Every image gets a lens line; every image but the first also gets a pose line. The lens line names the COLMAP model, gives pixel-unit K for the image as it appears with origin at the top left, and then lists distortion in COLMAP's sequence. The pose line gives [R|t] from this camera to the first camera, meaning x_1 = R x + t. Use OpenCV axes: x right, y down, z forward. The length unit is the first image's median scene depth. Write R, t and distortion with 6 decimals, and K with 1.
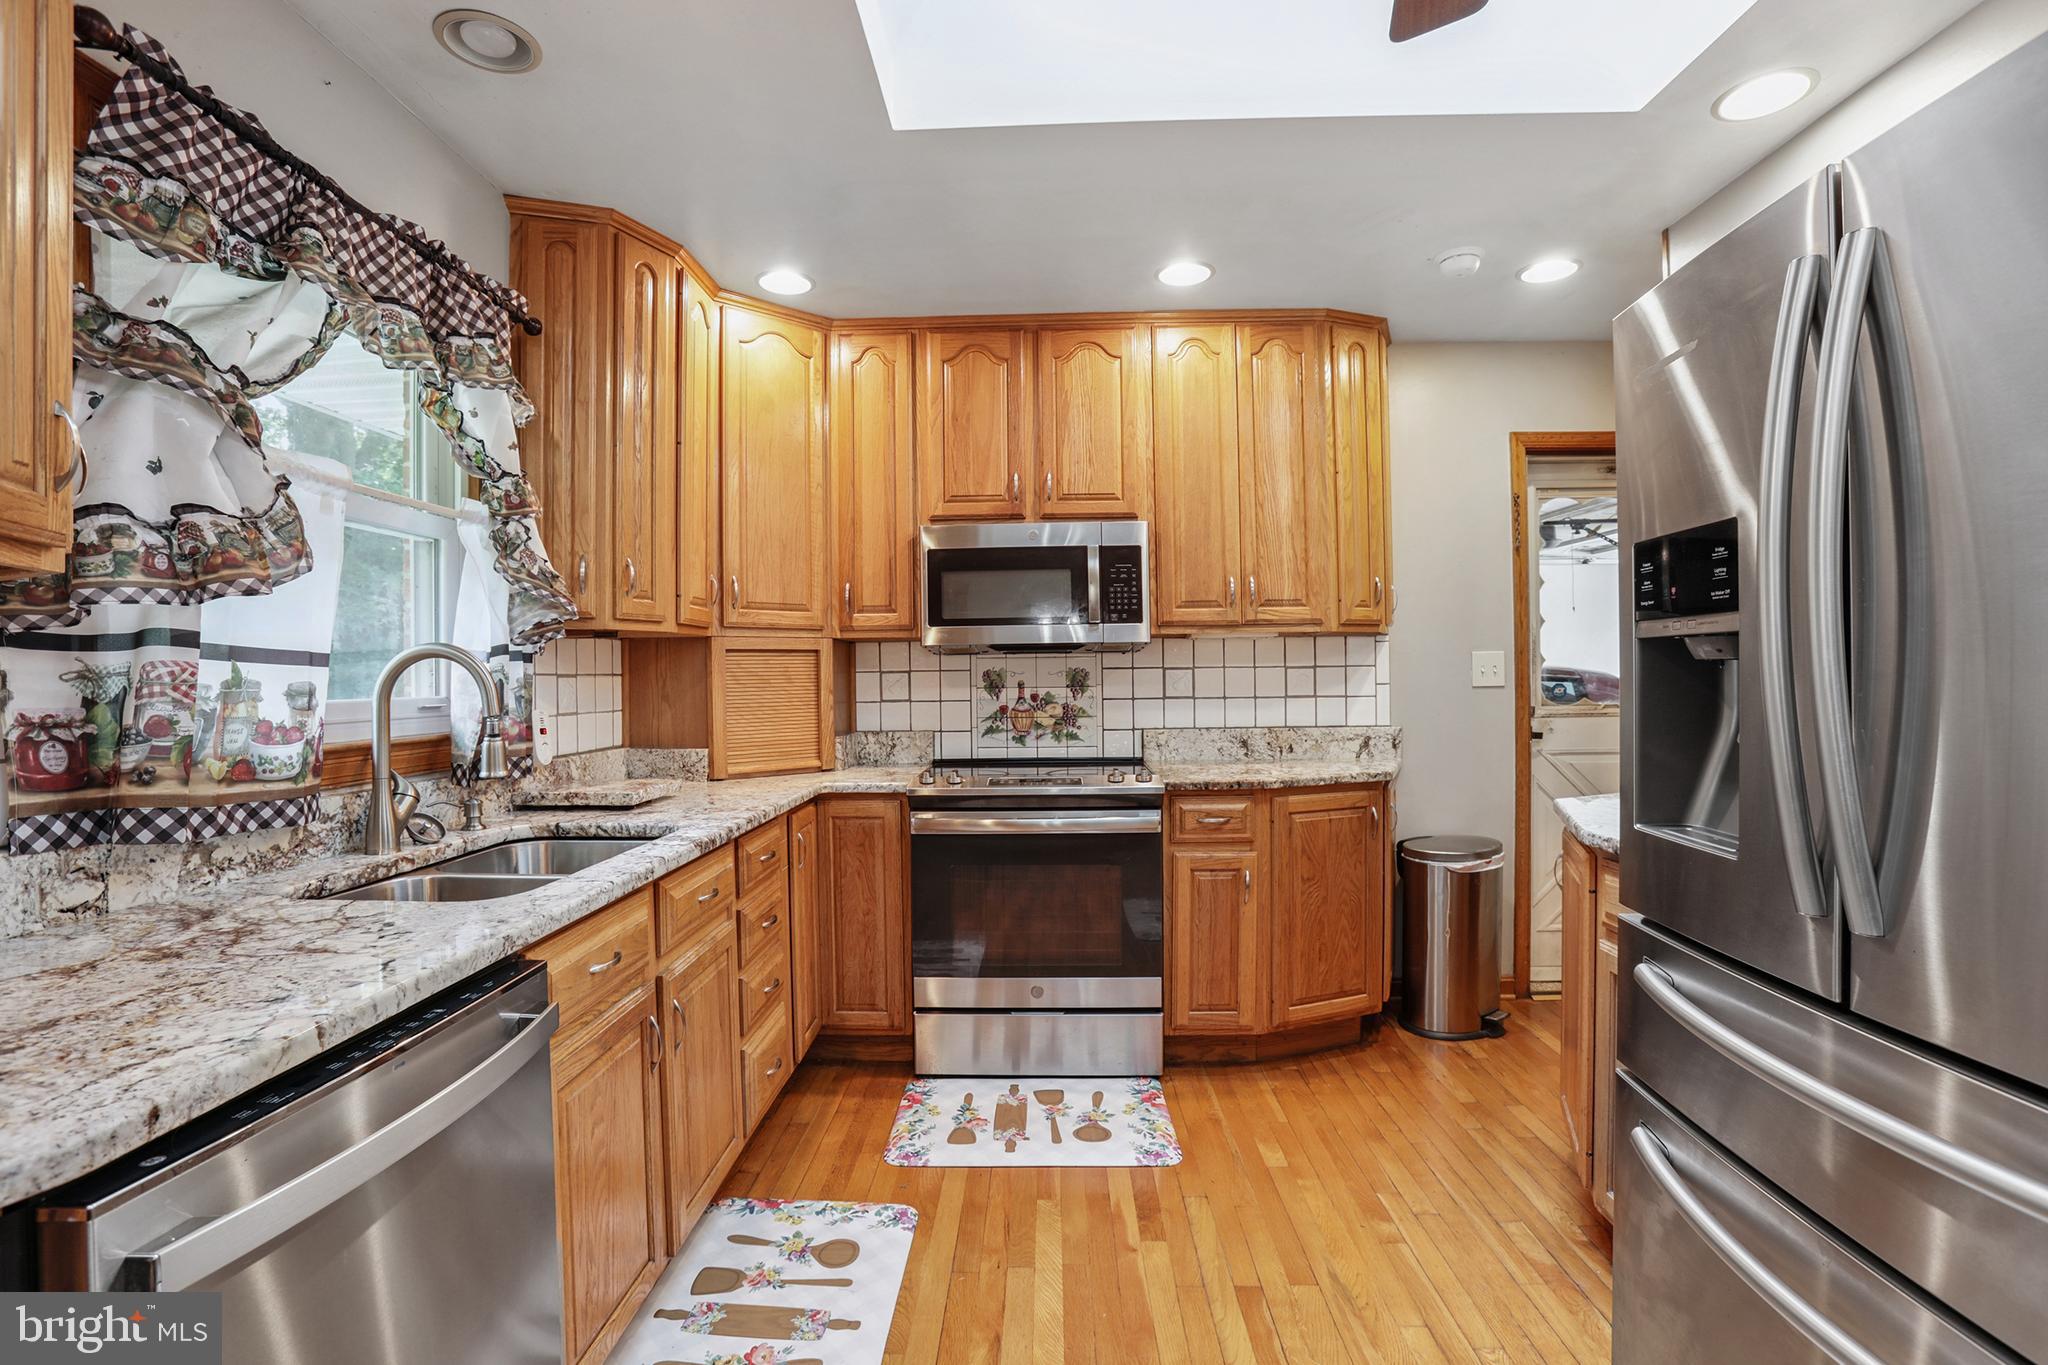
lens RADIAL K [[937.1, 0, 1013.5], [0, 937.1, 671.5], [0, 0, 1]] dist [-0.069633, 0.026767]
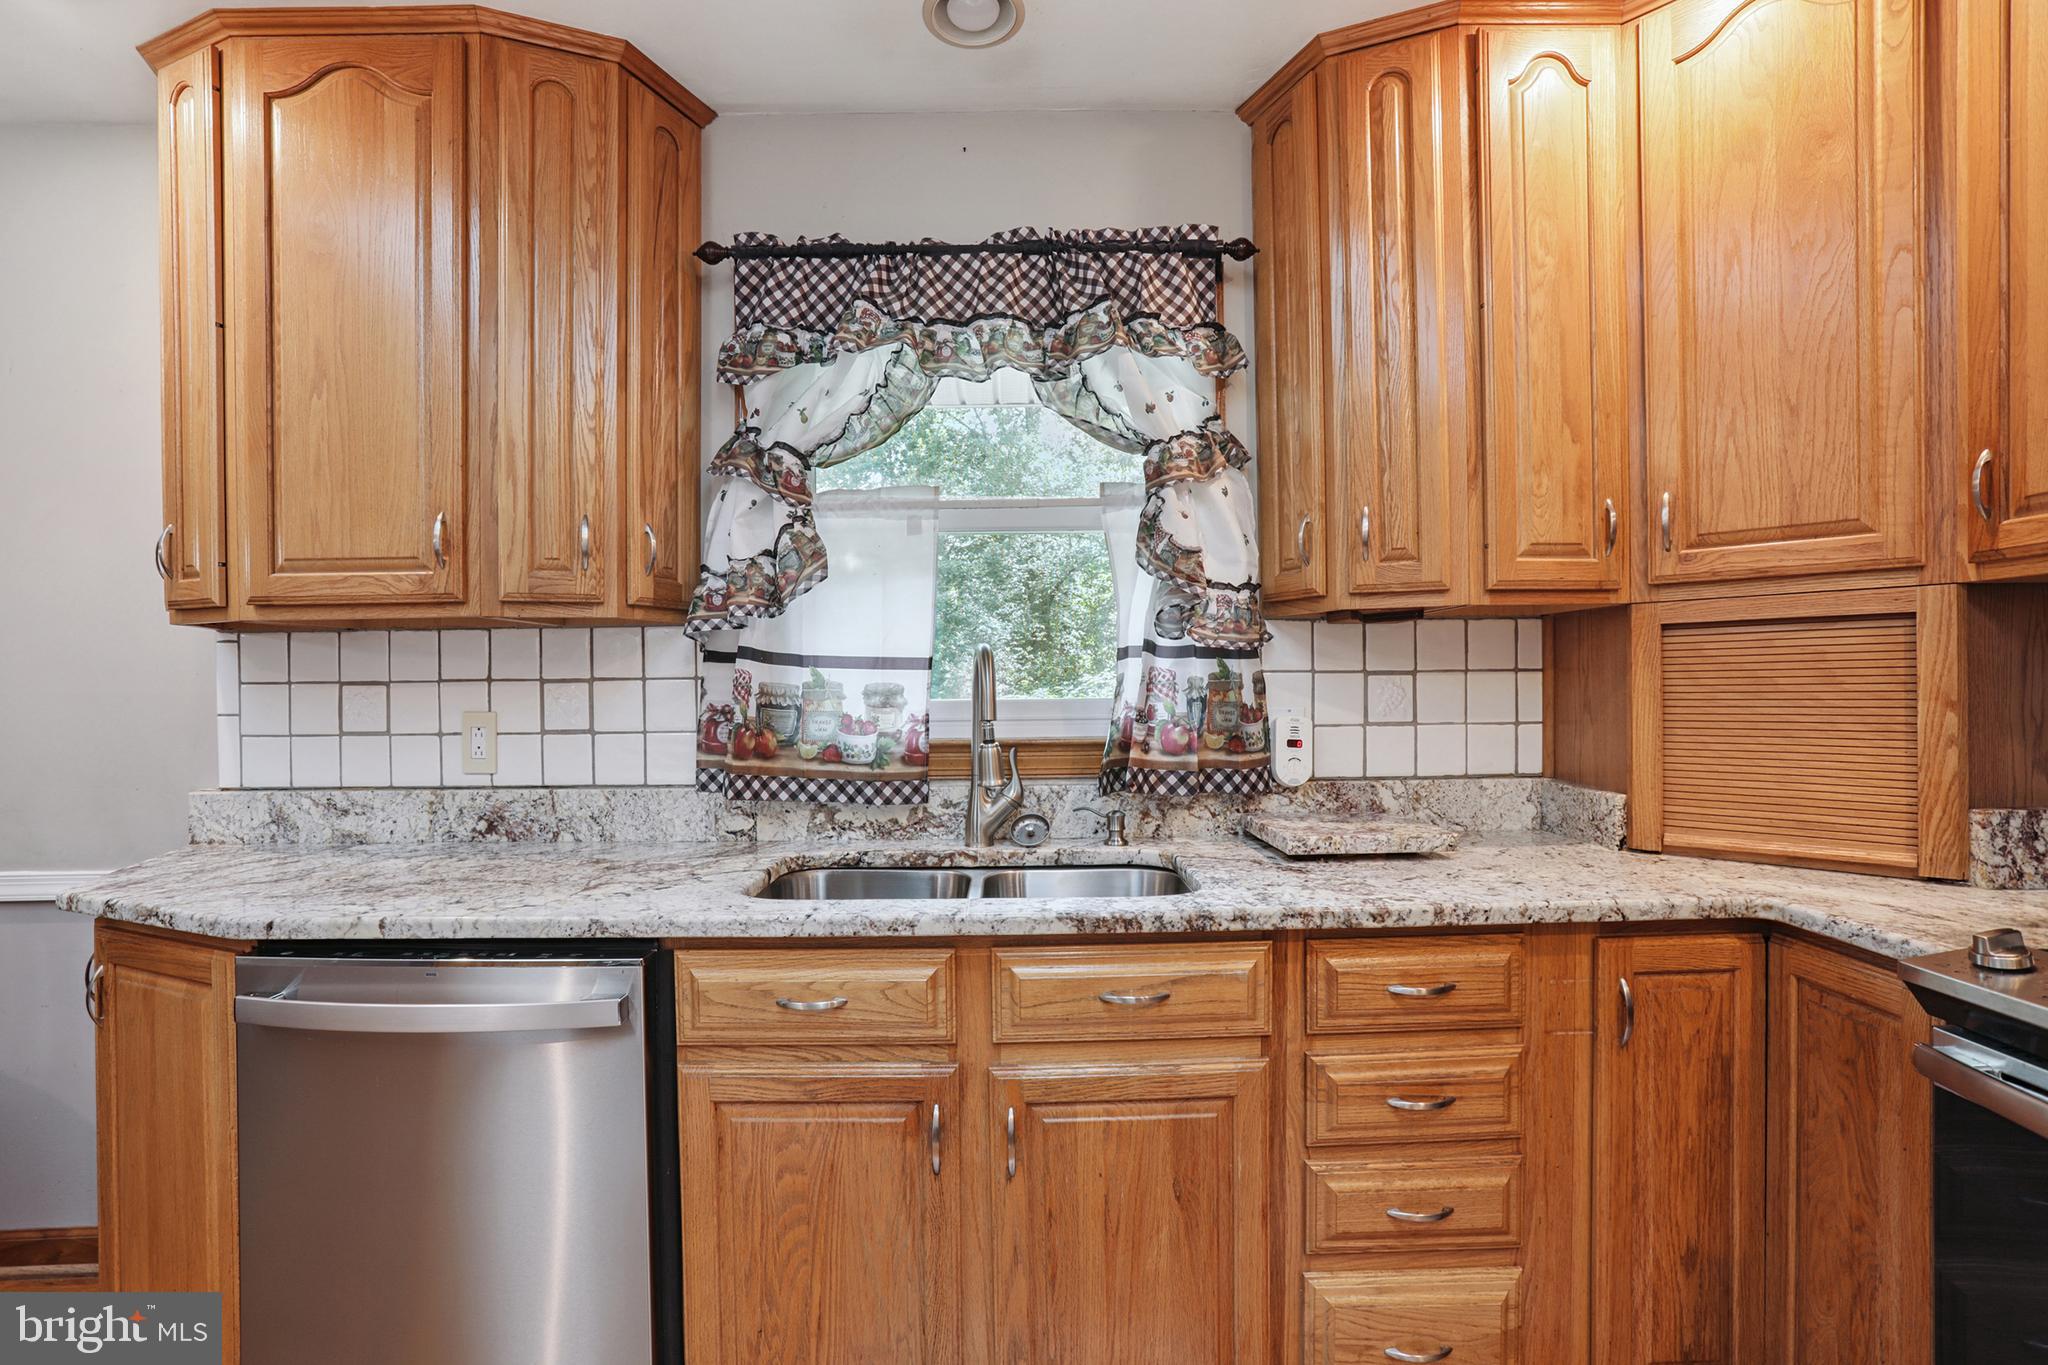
lens RADIAL K [[929.1, 0, 1014.1], [0, 929.1, 686.5], [0, 0, 1]] dist [-0.065987, 0.026005]
pose [[0.050021, 0.010867, -0.998689, 0.232445], [0.014656, 0.999825, 0.011614, 0.002102], [0.998641, -0.015218, 0.049853, 0.603066]]
